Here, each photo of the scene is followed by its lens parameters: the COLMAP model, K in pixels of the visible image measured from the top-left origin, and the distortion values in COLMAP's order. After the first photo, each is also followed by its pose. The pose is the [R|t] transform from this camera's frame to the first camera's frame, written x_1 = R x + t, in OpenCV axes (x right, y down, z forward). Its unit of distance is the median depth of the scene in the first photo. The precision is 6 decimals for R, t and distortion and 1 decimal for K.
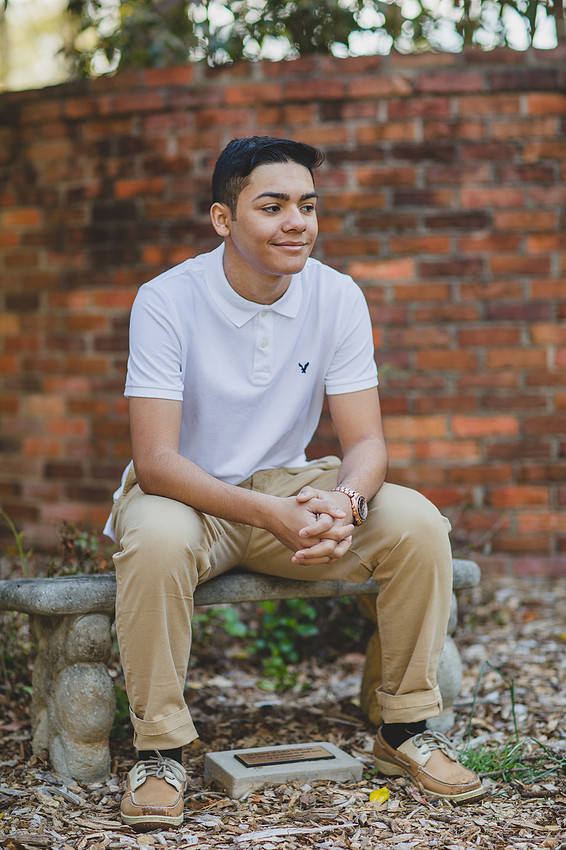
lens RADIAL K [[2053.2, 0, 286.2], [0, 2053.2, 417.5], [0, 0, 1]] dist [-0.077072, 0.000000]
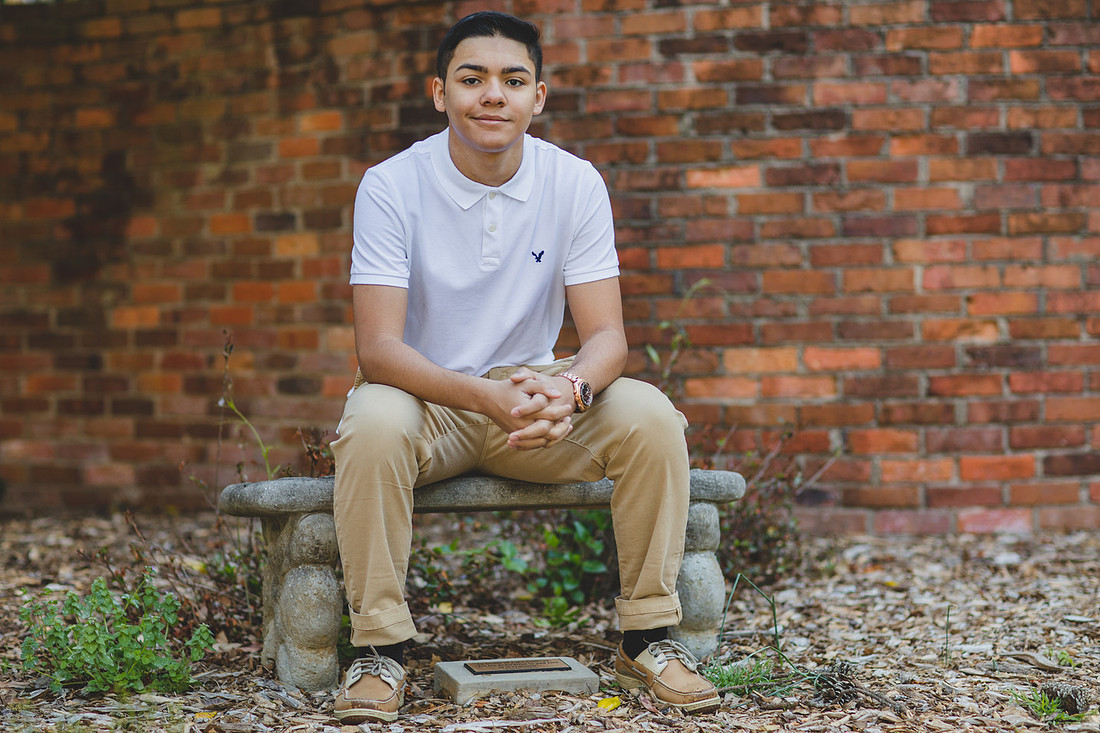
lens RADIAL K [[2787.7, 0, 526.7], [0, 2787.7, 381.2], [0, 0, 1]] dist [-0.058718, 0.000000]
pose [[0.995150, 0.006327, -0.098169, 0.107940], [-0.008010, 0.999827, -0.016758, 0.046149], [0.098046, 0.017463, 0.995029, -0.236338]]
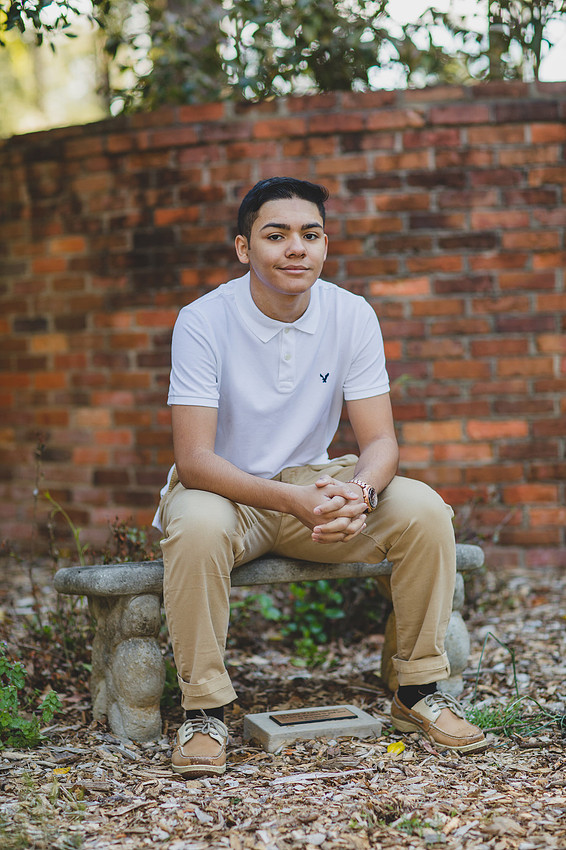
lens RADIAL K [[2053.2, 0, 284.4], [0, 2053.2, 428.9], [0, 0, 1]] dist [-0.077072, 0.000000]
pose [[0.999677, -0.016665, -0.019211, 0.006500], [0.016639, 0.999860, -0.001535, 0.005001], [0.019234, 0.001215, 0.999814, -0.122760]]
